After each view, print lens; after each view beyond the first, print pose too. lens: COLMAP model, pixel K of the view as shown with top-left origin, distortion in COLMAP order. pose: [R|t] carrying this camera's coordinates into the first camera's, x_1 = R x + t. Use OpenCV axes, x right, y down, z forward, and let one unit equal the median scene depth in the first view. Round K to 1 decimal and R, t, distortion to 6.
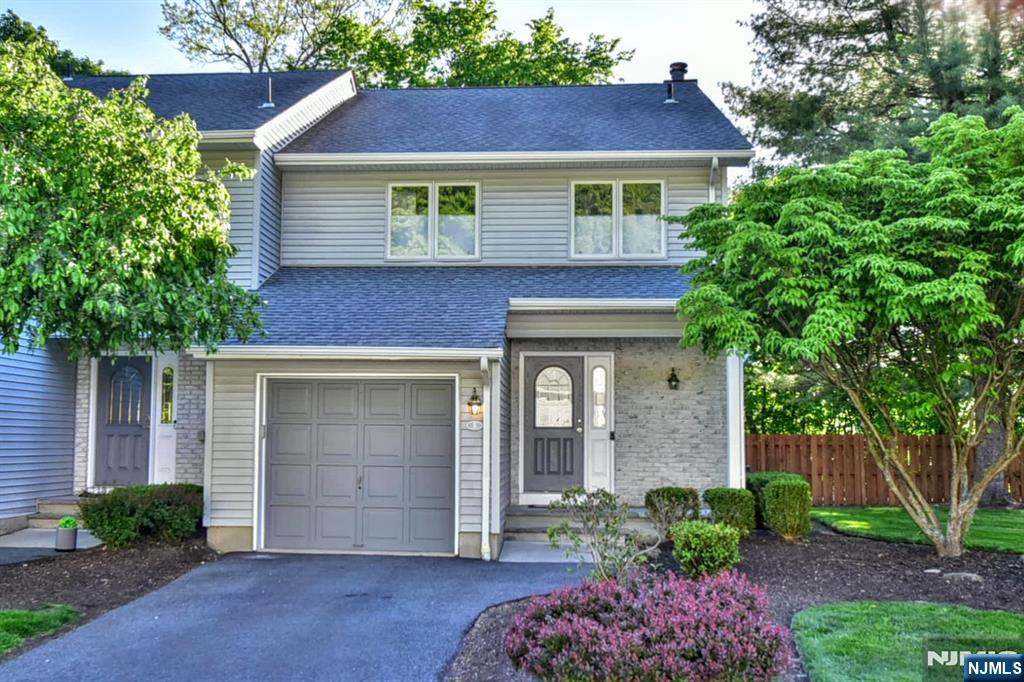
lens RADIAL K [[937.9, 0, 511.7], [0, 937.9, 376.6], [0, 0, 1]] dist [-0.003690, 0.005406]
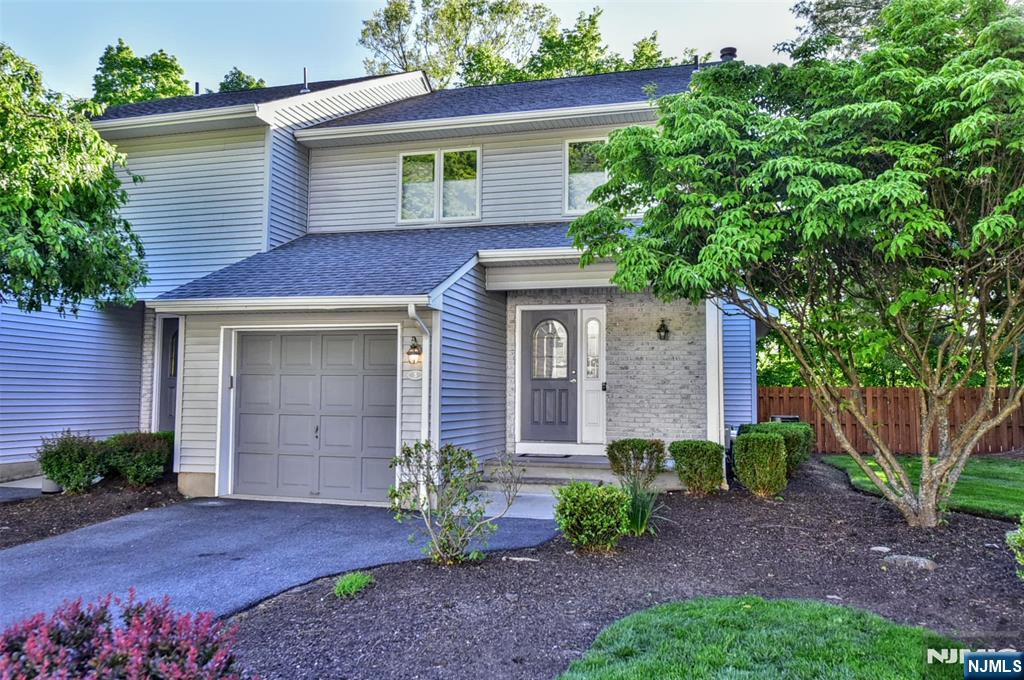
lens RADIAL K [[736.8, 0, 529.0], [0, 736.8, 342.1], [0, 0, 1]] dist [-0.008514, -0.002880]
pose [[0.984690, -0.012649, -0.173854, 0.208979], [0.011996, 0.999916, -0.004807, 0.022408], [0.173901, 0.002648, 0.984760, 0.255095]]
